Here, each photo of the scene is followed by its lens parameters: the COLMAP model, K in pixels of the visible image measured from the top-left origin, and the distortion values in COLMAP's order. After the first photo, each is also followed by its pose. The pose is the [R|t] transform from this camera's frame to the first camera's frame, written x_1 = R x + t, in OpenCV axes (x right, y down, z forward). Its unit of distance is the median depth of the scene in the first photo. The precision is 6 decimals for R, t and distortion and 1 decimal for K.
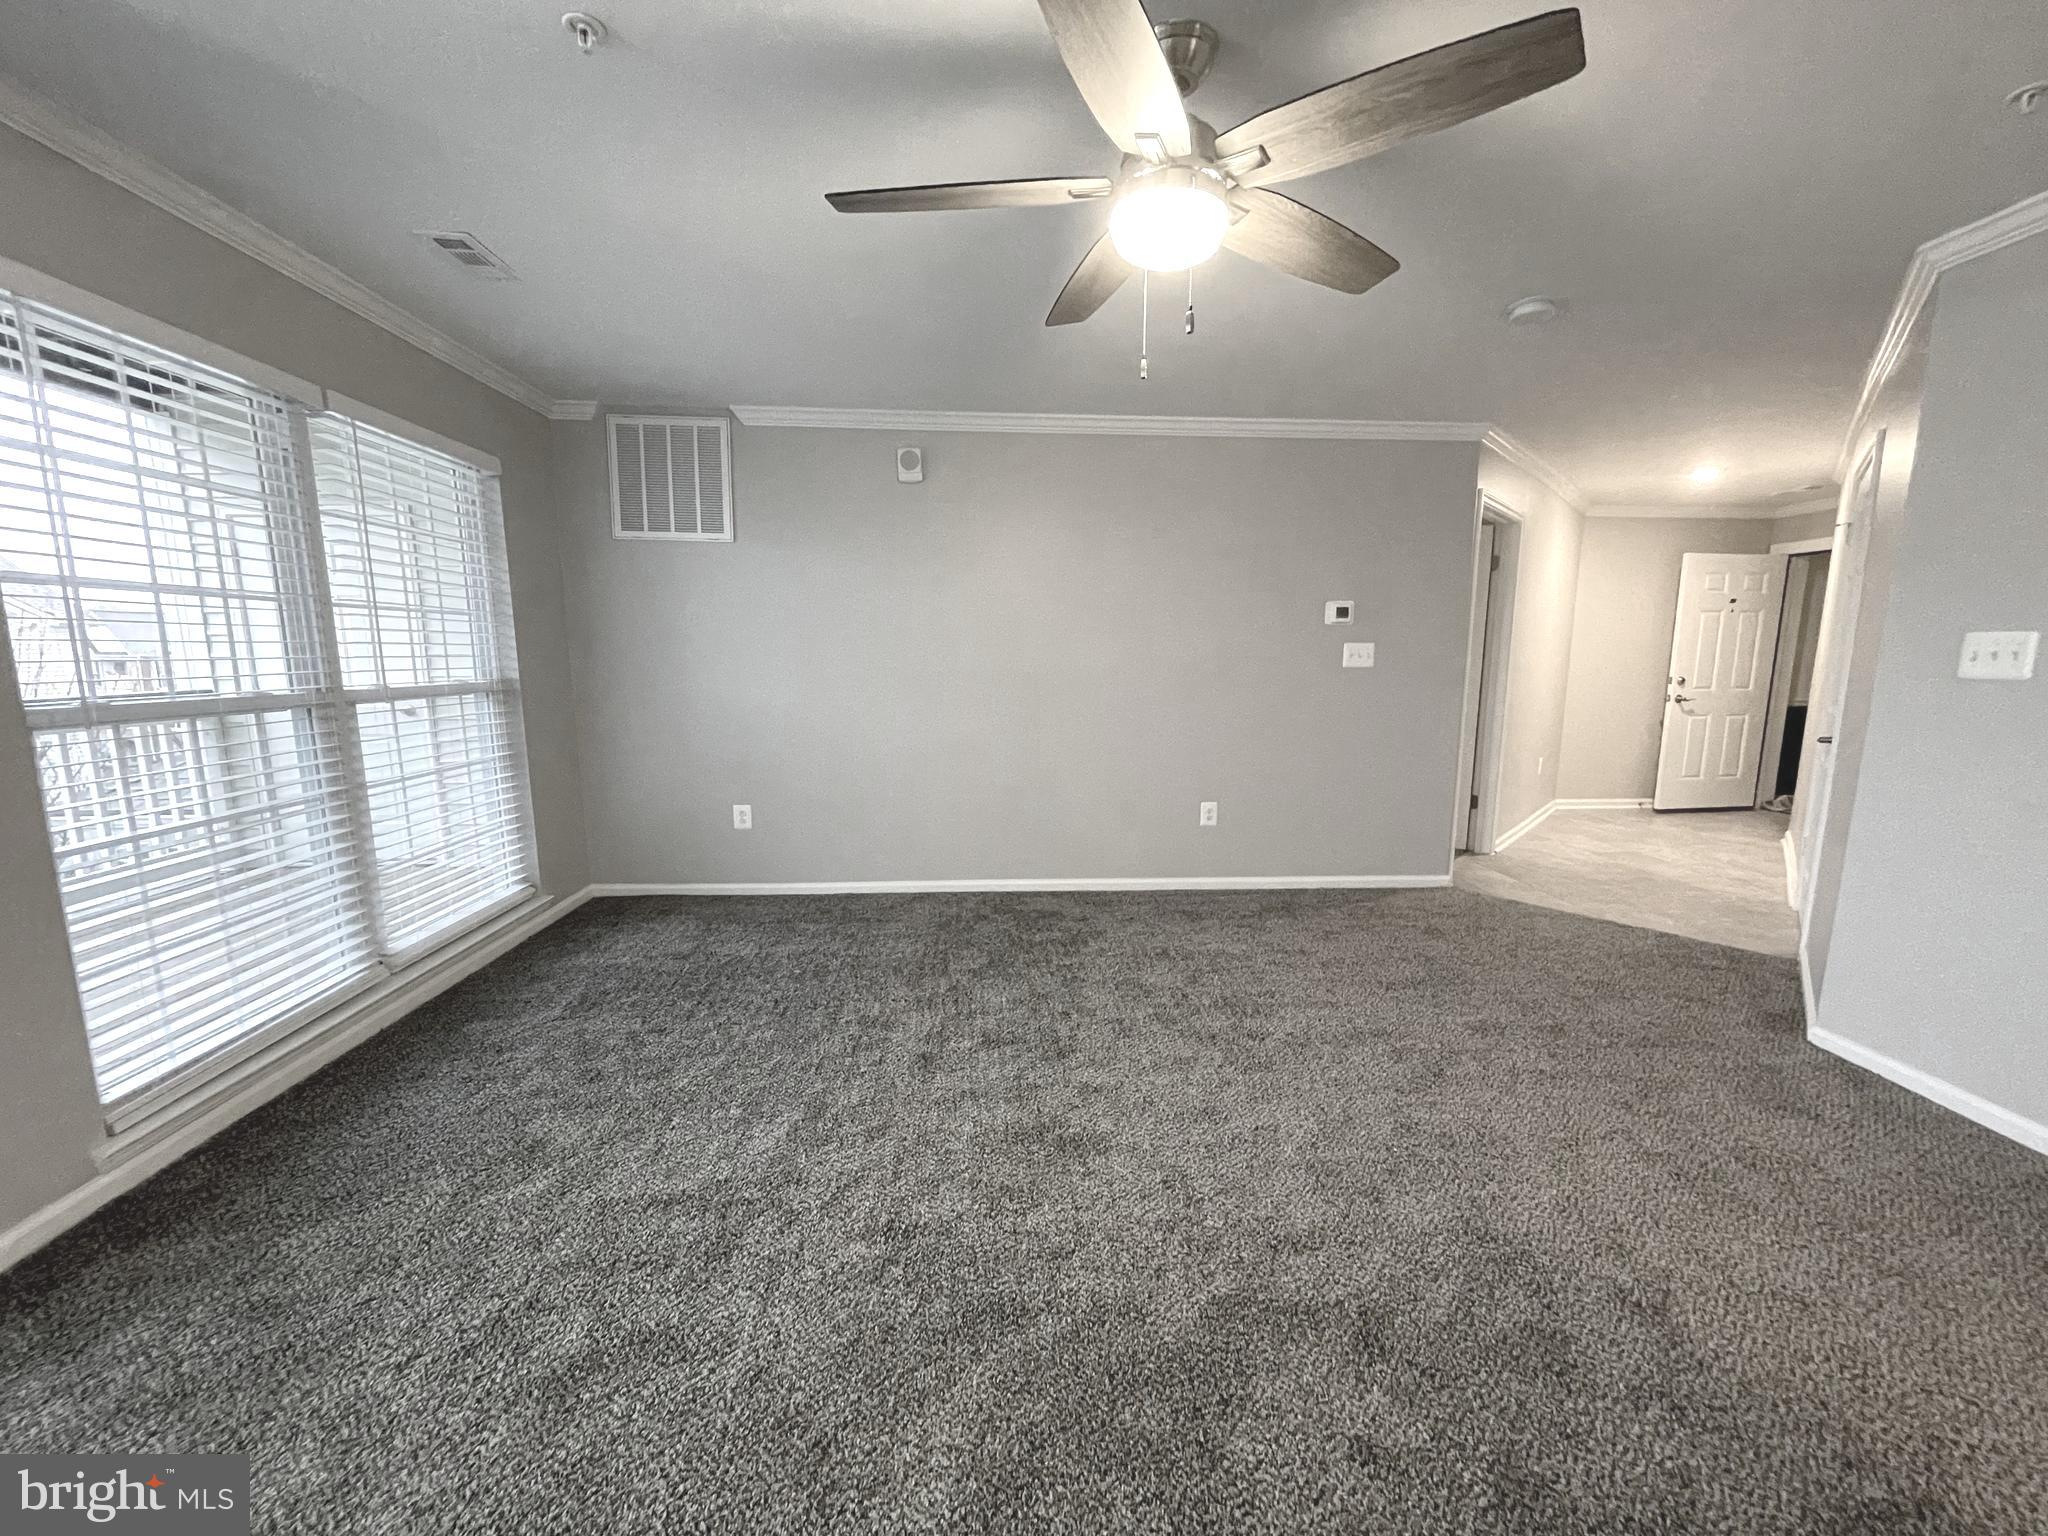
lens RADIAL K [[821.2, 0, 1022.8], [0, 821.2, 783.1], [0, 0, 1]] dist [-0.004607, -0.000230]
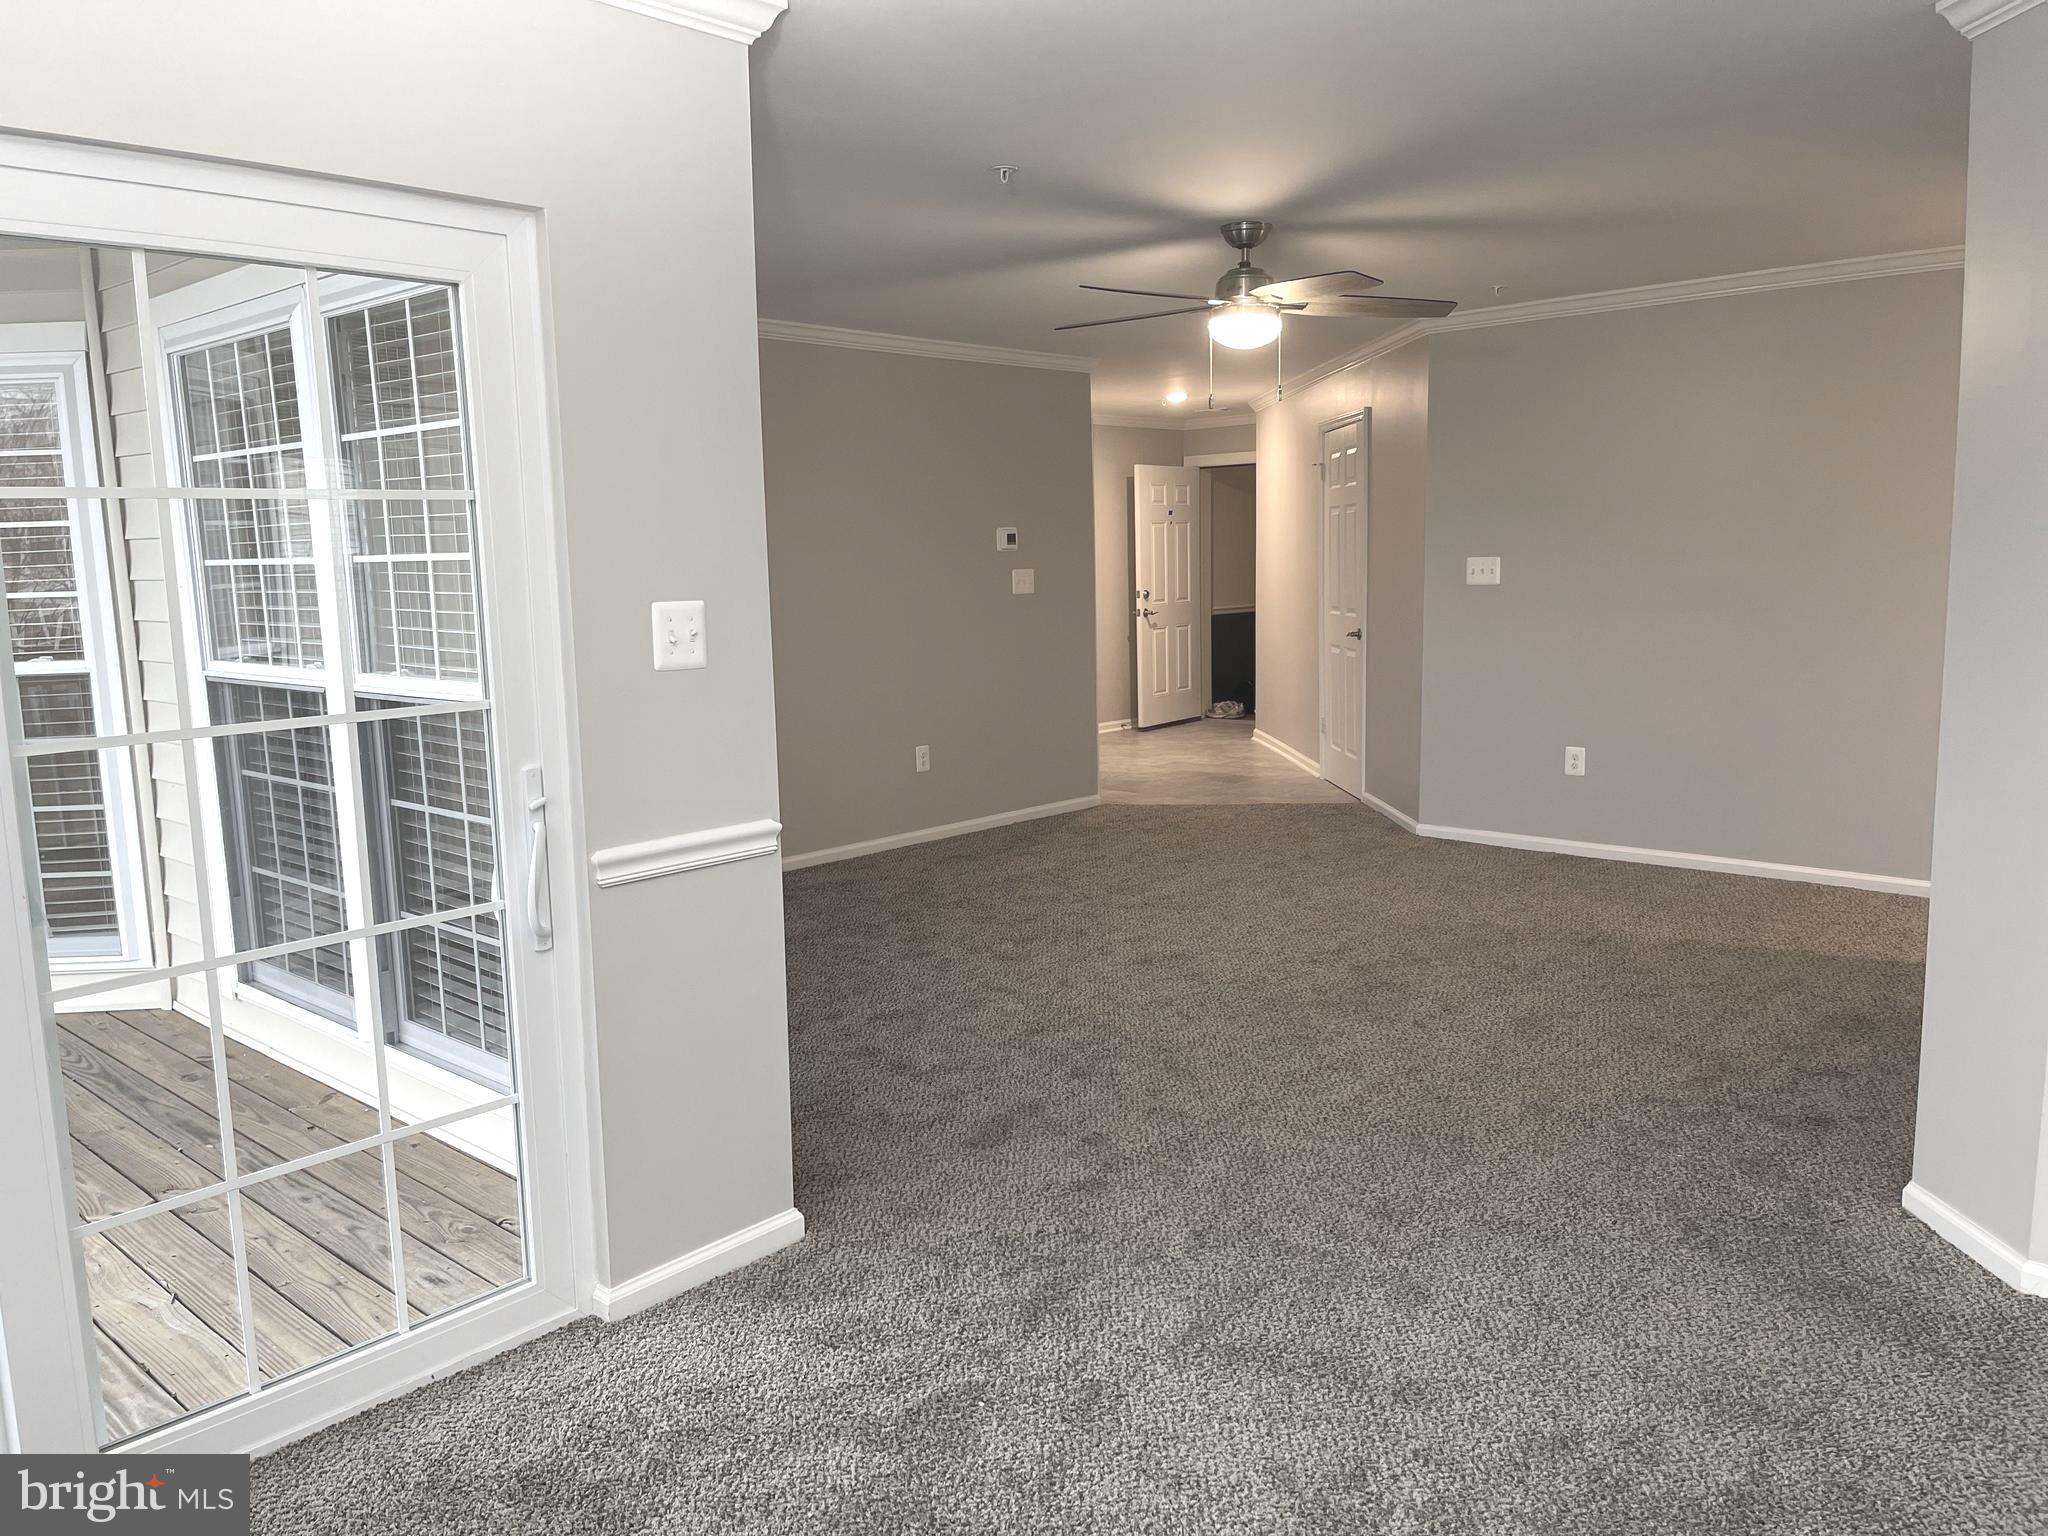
lens RADIAL K [[1553.4, 0, 1016.5], [0, 1553.4, 777.0], [0, 0, 1]] dist [0.069468, -0.081507]
pose [[0.713426, -0.118850, 0.690578, -0.930929], [0.134277, 0.990435, 0.031737, 0.017615], [-0.687745, 0.070087, 0.722561, -0.337677]]
